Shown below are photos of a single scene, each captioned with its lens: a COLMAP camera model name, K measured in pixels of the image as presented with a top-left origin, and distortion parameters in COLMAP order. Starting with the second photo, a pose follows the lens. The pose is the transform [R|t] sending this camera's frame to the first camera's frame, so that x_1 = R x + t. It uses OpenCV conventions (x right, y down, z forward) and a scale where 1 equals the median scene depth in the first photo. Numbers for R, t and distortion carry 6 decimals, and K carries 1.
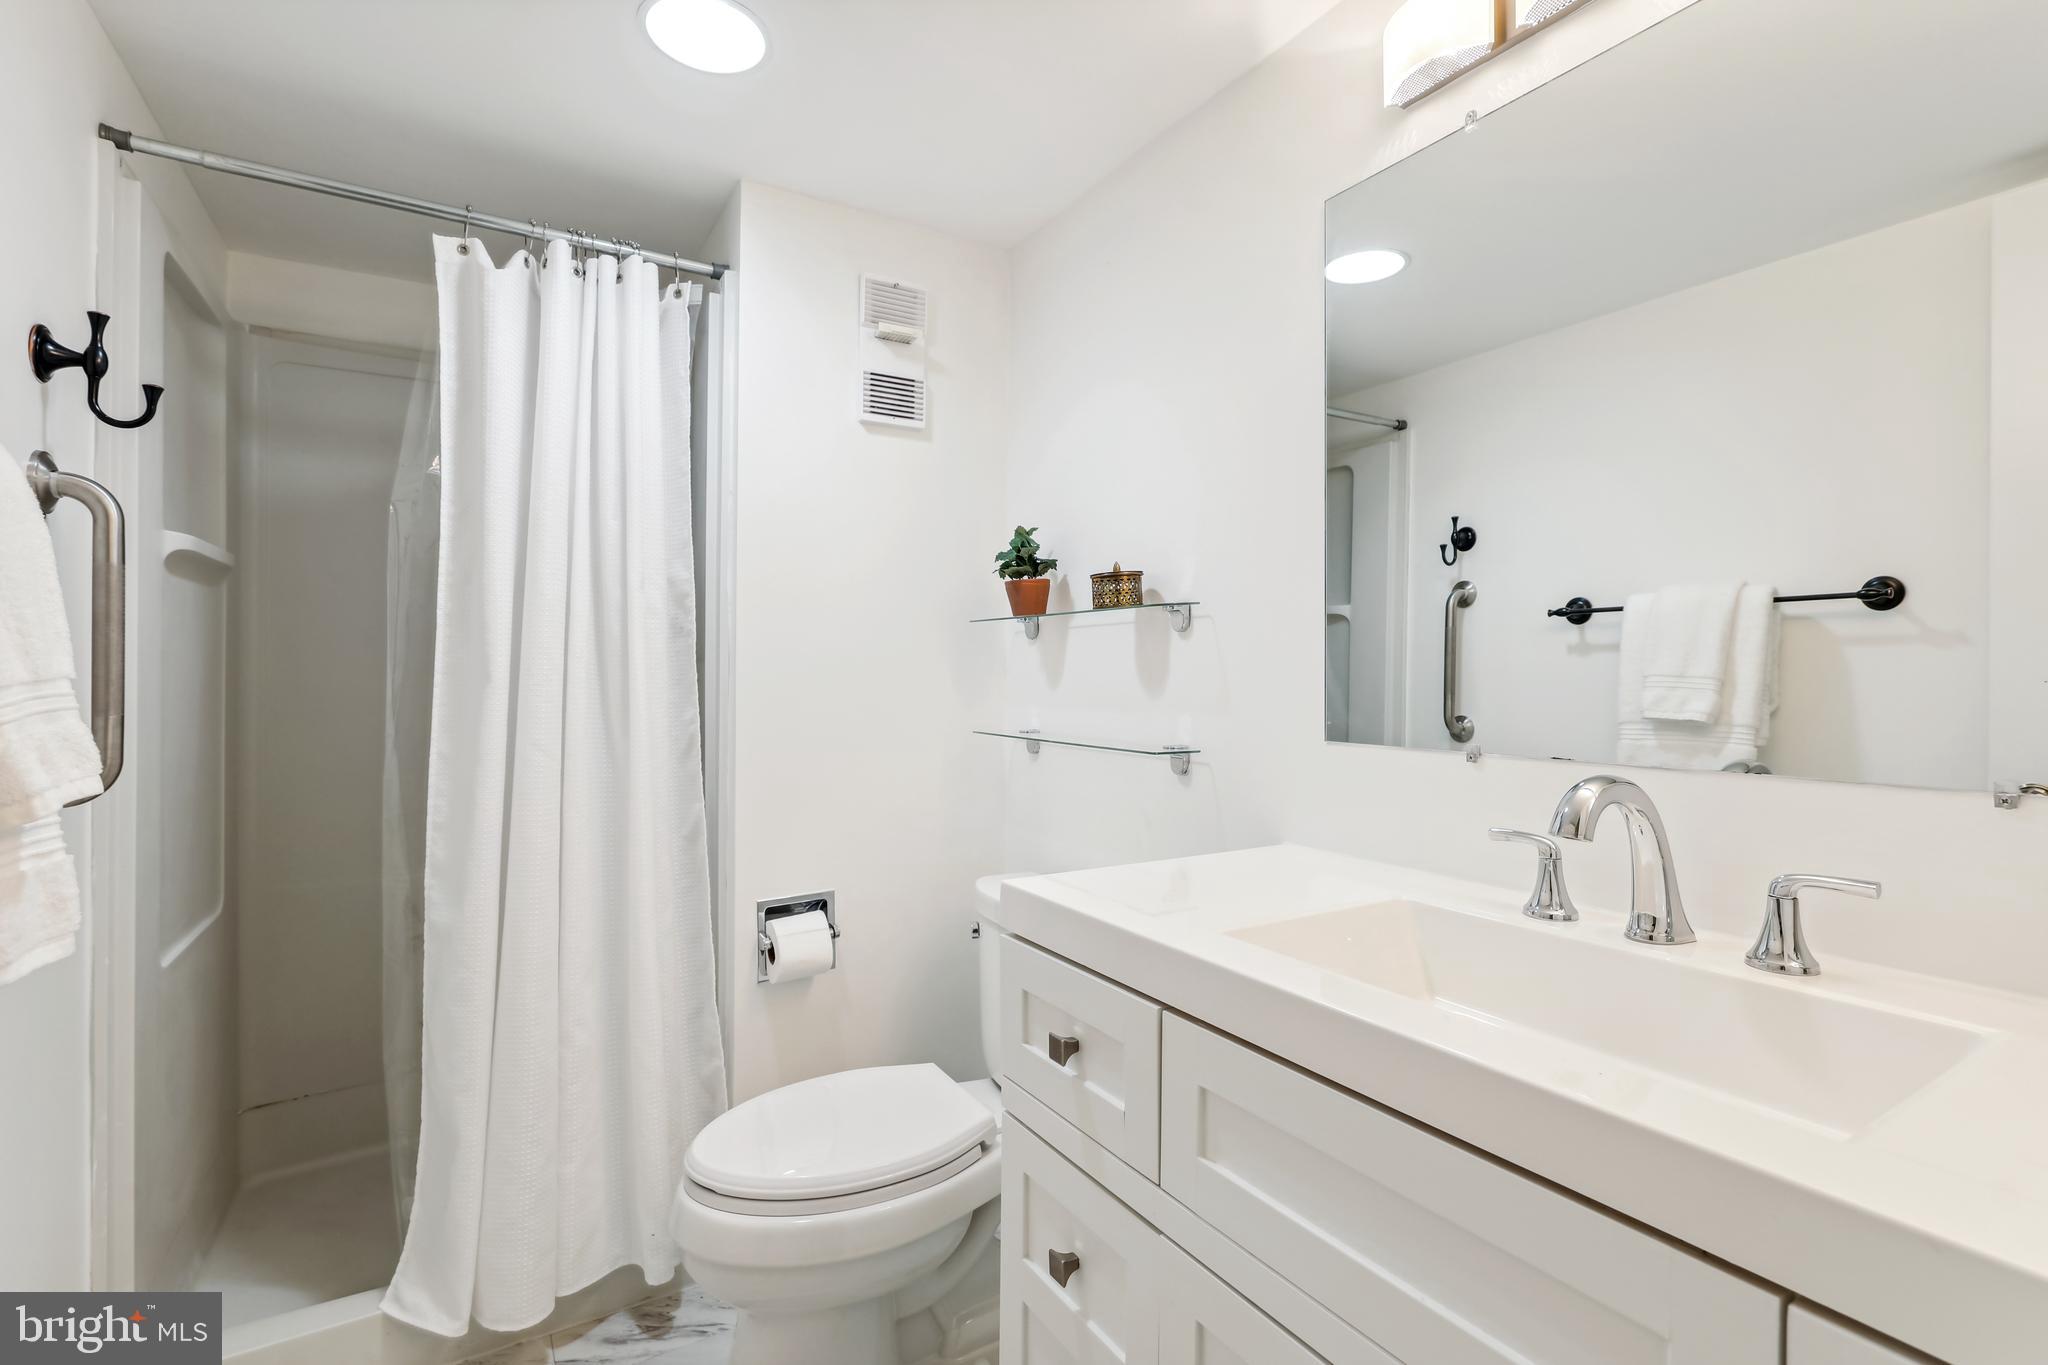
lens RADIAL K [[932.3, 0, 1038.4], [0, 932.3, 672.4], [0, 0, 1]] dist [-0.015319, 0.001164]
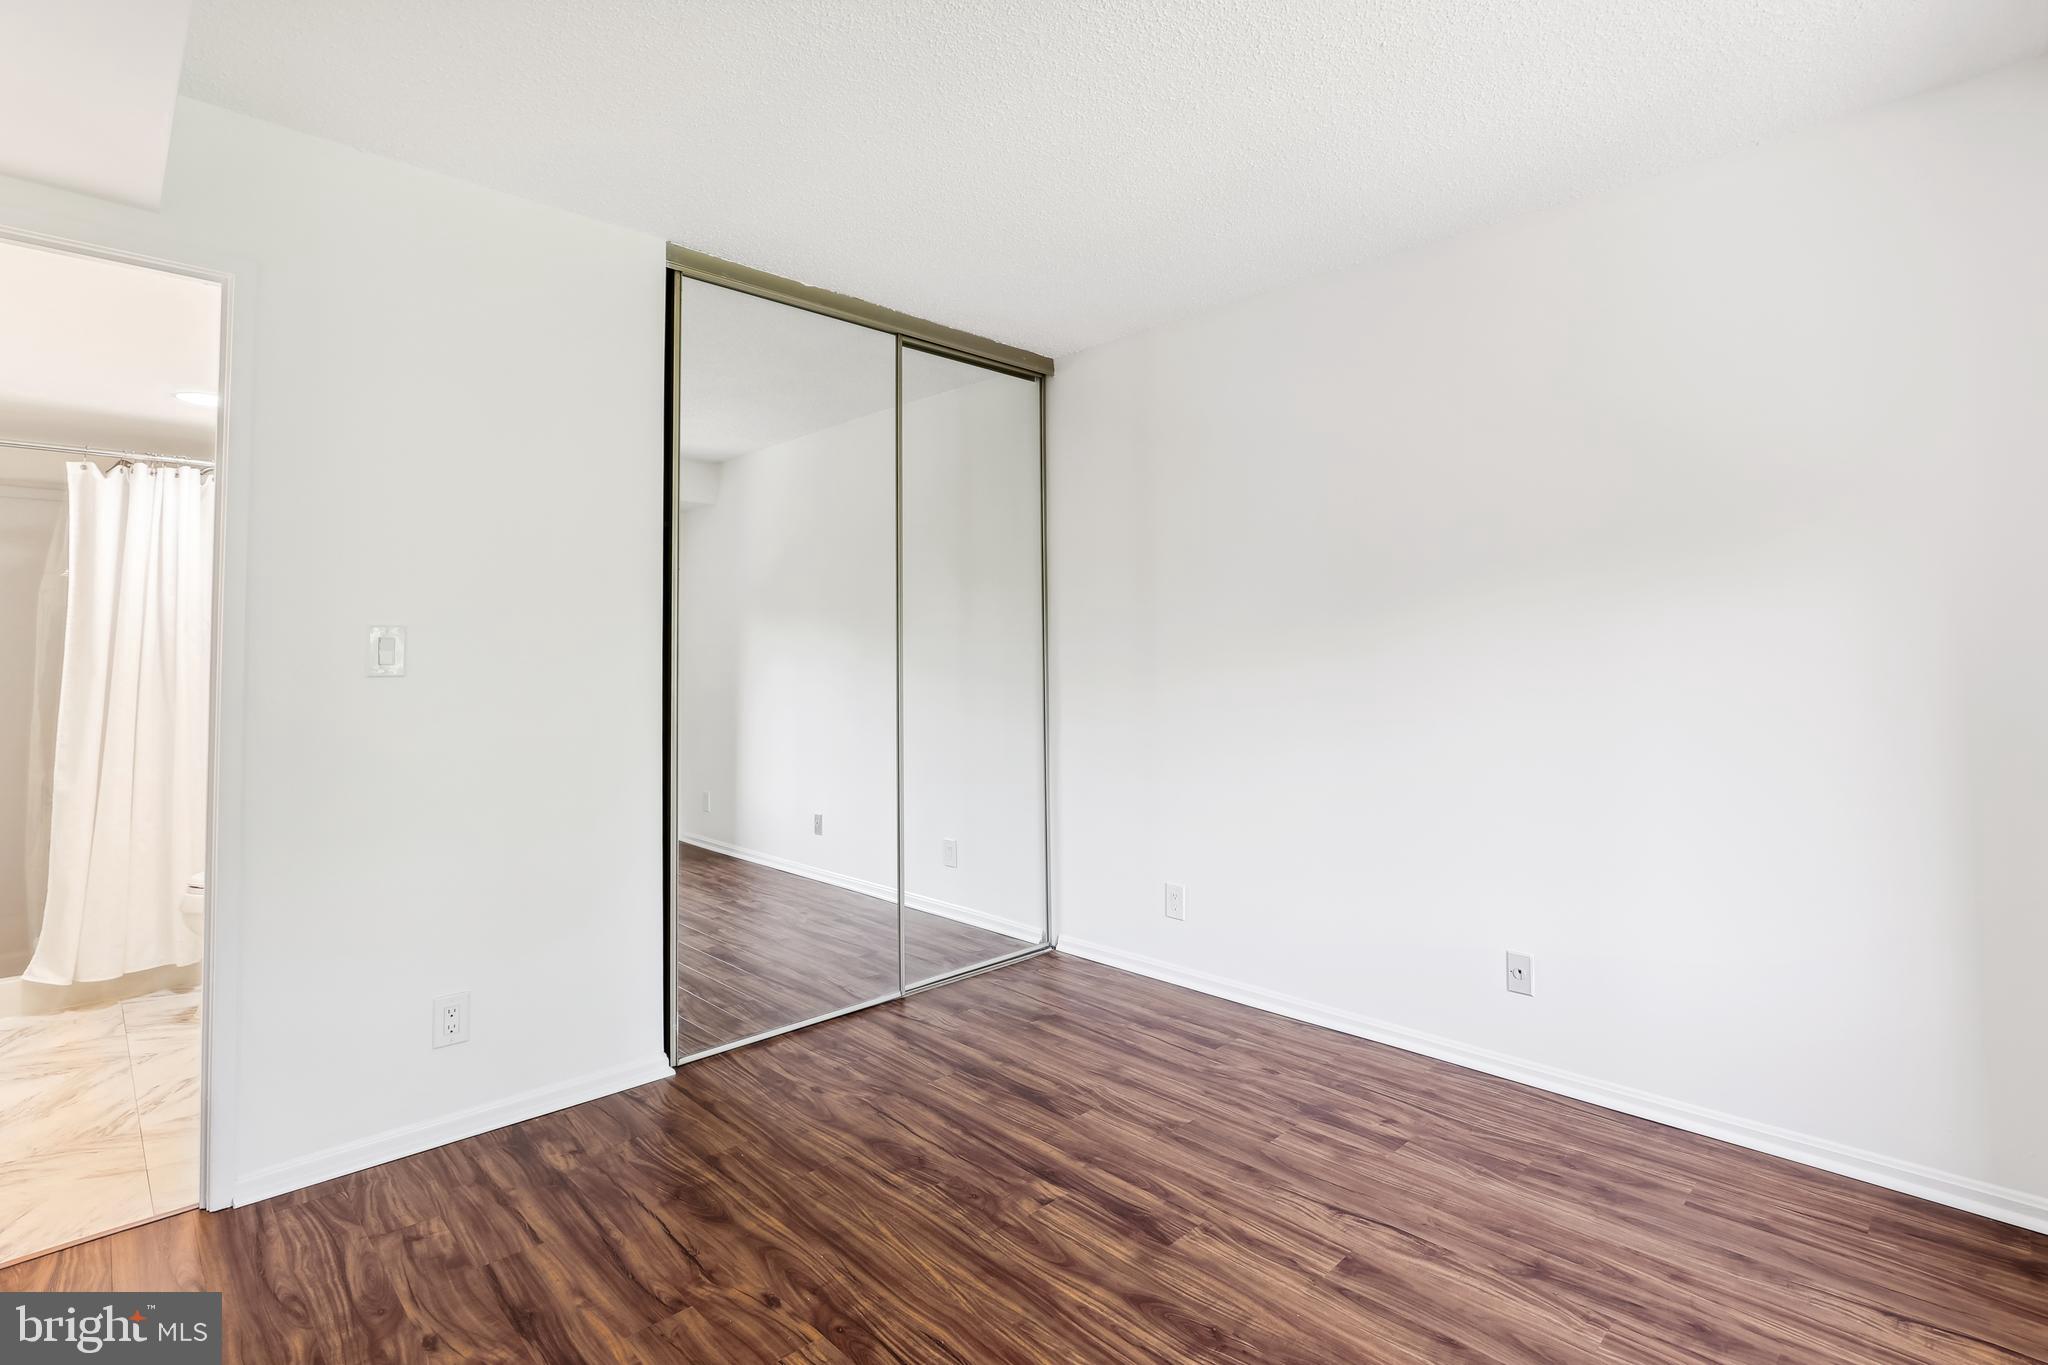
lens RADIAL K [[963.3, 0, 1044.1], [0, 963.3, 627.3], [0, 0, 1]] dist [-0.030216, 0.010355]
pose [[0.973957, -0.001242, 0.226729, 0.989037], [0.009783, 0.999284, -0.036552, -0.002806], [-0.226521, 0.037818, 0.973272, -1.524668]]
